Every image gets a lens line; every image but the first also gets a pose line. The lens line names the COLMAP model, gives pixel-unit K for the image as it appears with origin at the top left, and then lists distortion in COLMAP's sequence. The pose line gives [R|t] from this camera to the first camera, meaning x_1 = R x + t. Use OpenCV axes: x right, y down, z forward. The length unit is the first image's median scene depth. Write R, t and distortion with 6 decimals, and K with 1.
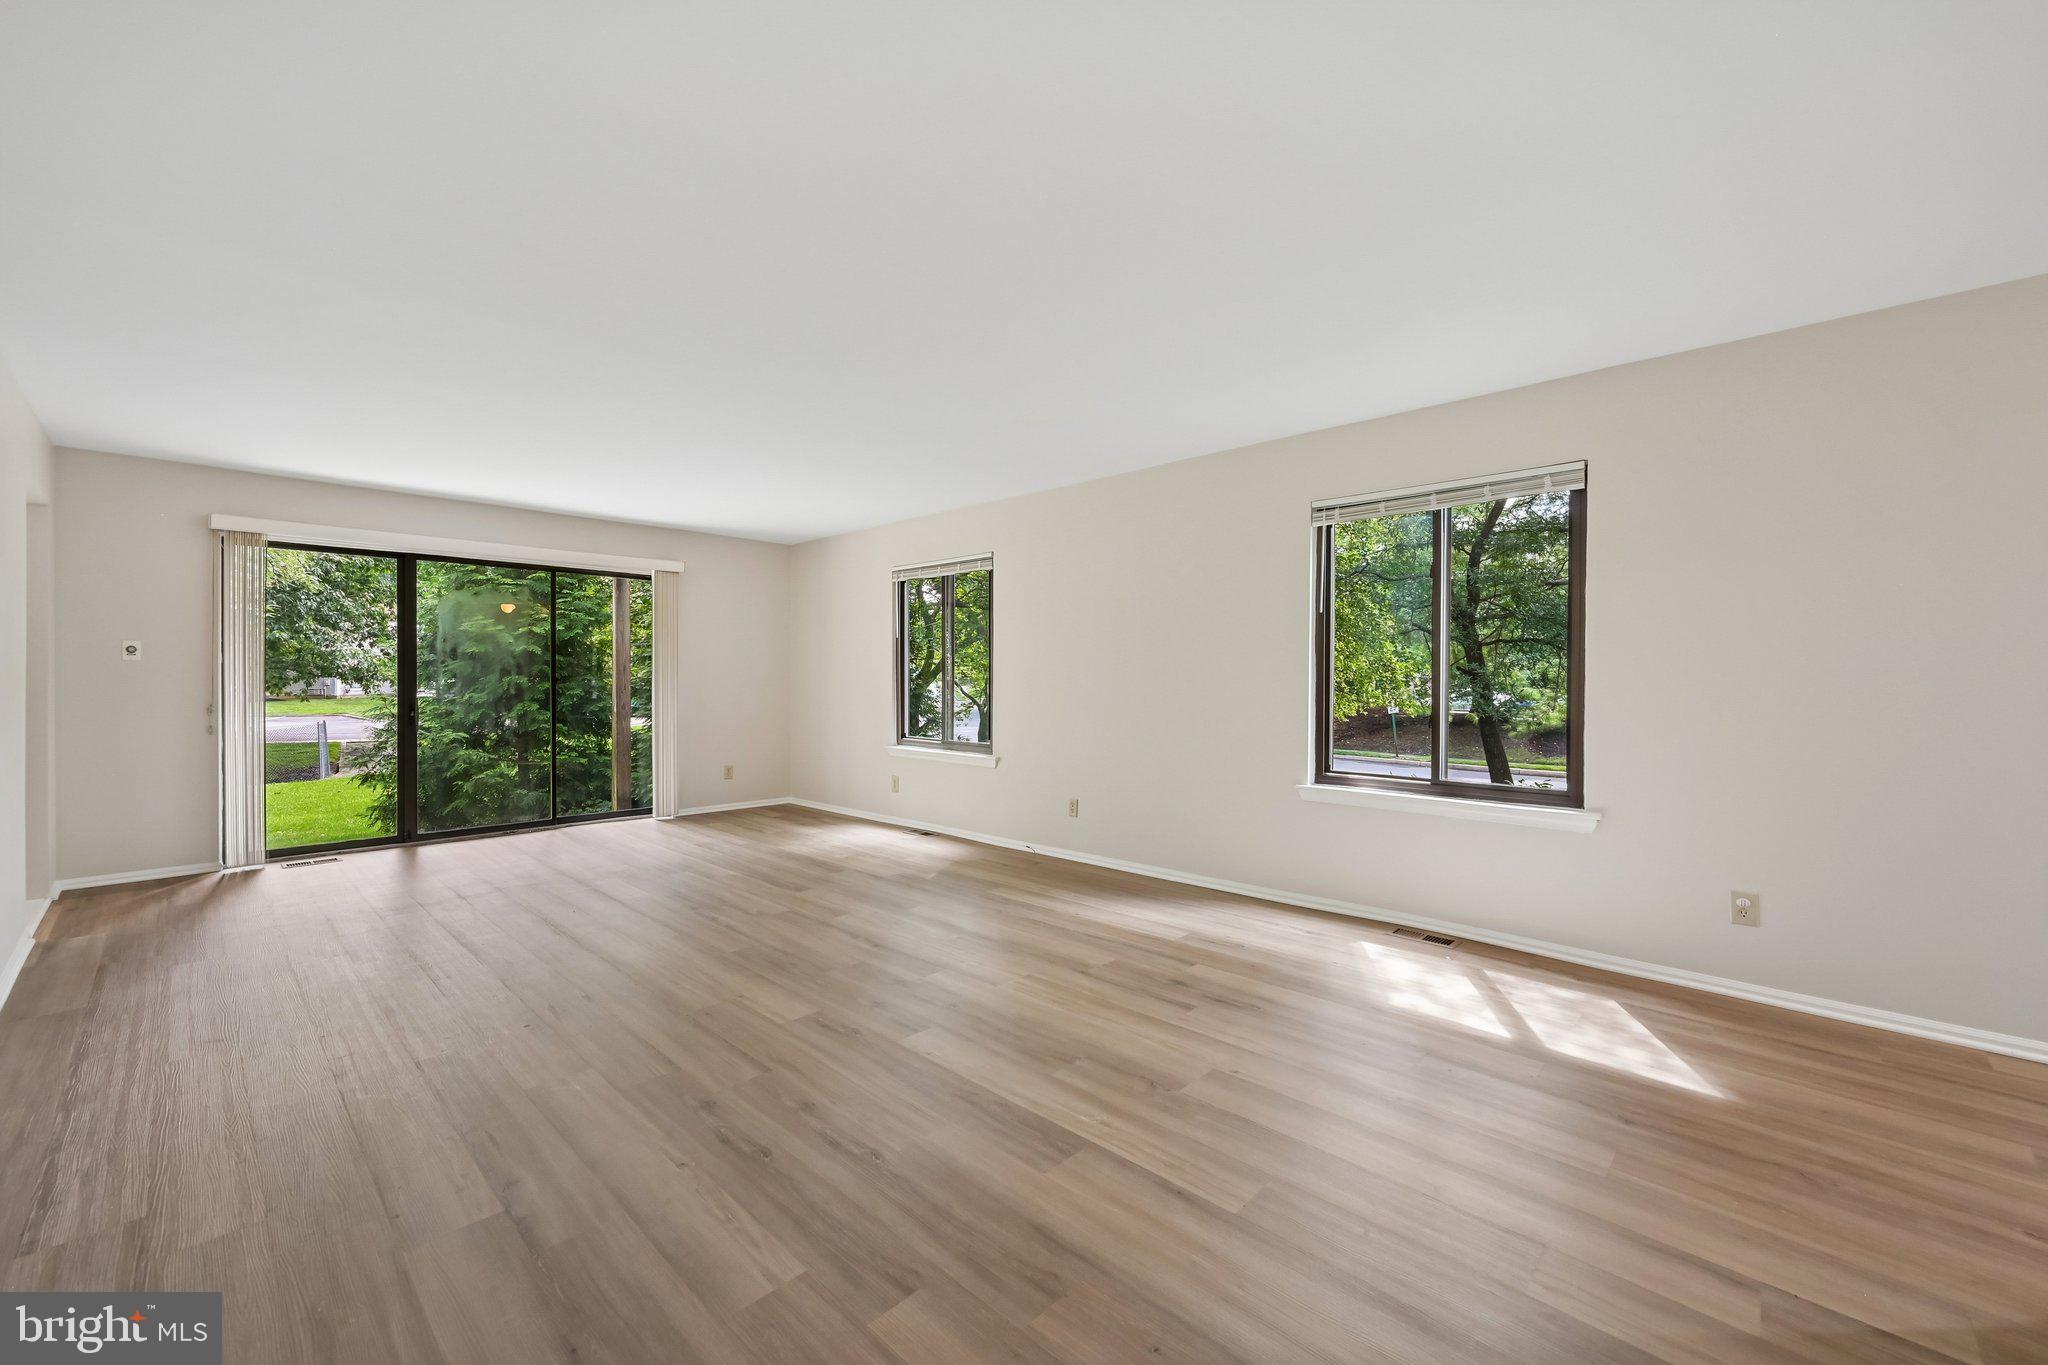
lens RADIAL K [[824.1, 0, 1026.1], [0, 824.1, 682.6], [0, 0, 1]] dist [-0.001802, 0.000133]
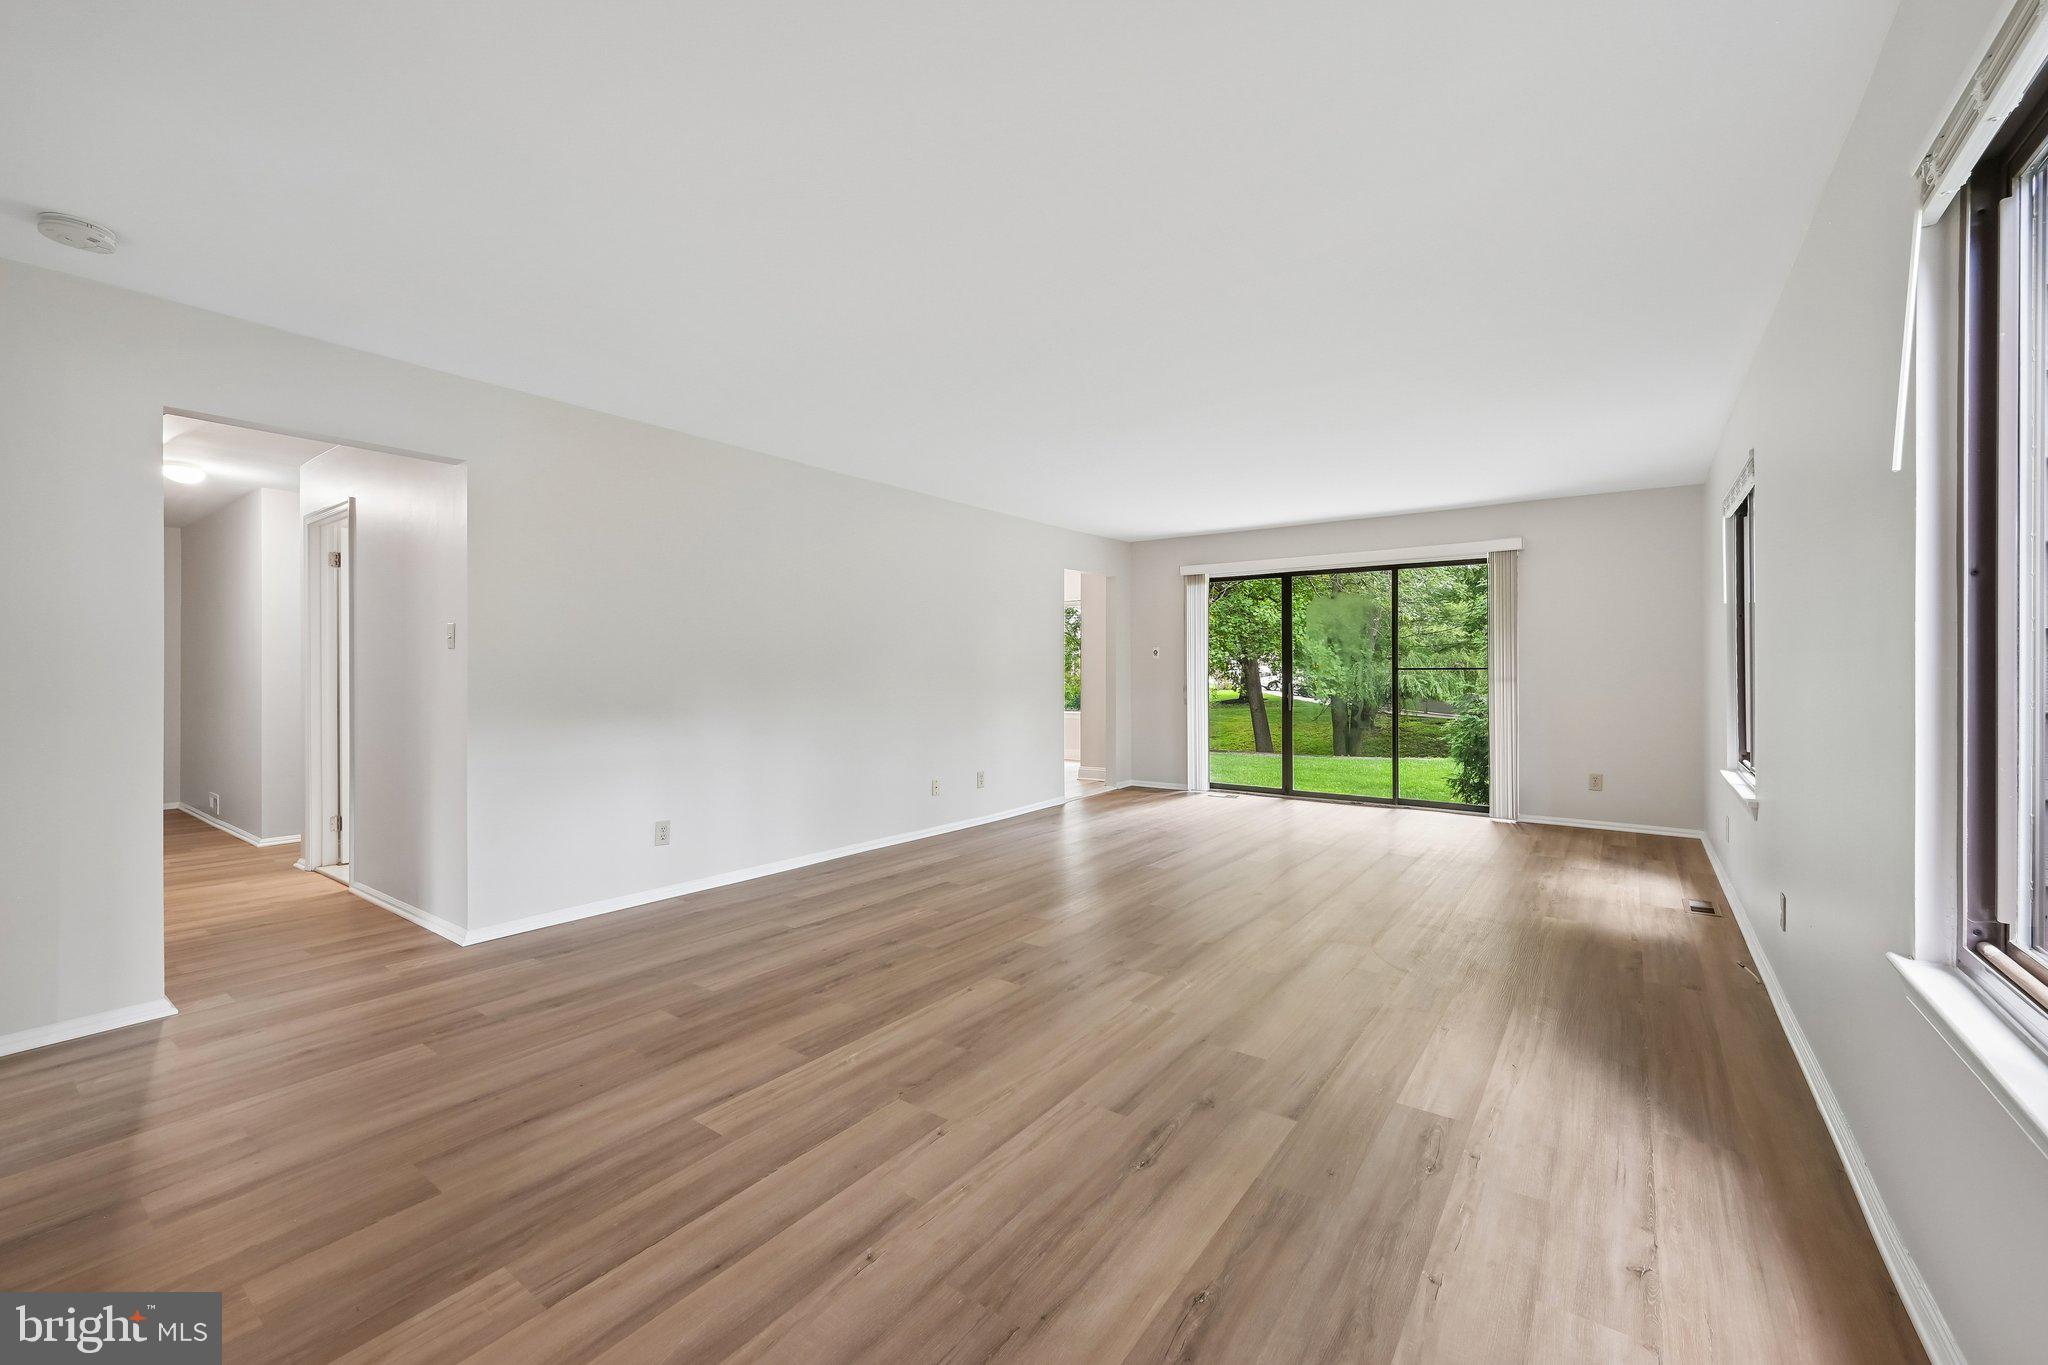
lens RADIAL K [[824.1, 0, 1025.9], [0, 824.1, 673.8], [0, 0, 1]] dist [-0.001802, 0.000133]
pose [[0.128108, 0.003932, -0.991752, 0.911250], [-0.003758, 0.999987, 0.003479, 0.000168], [0.991753, 0.003282, 0.128121, 0.811139]]
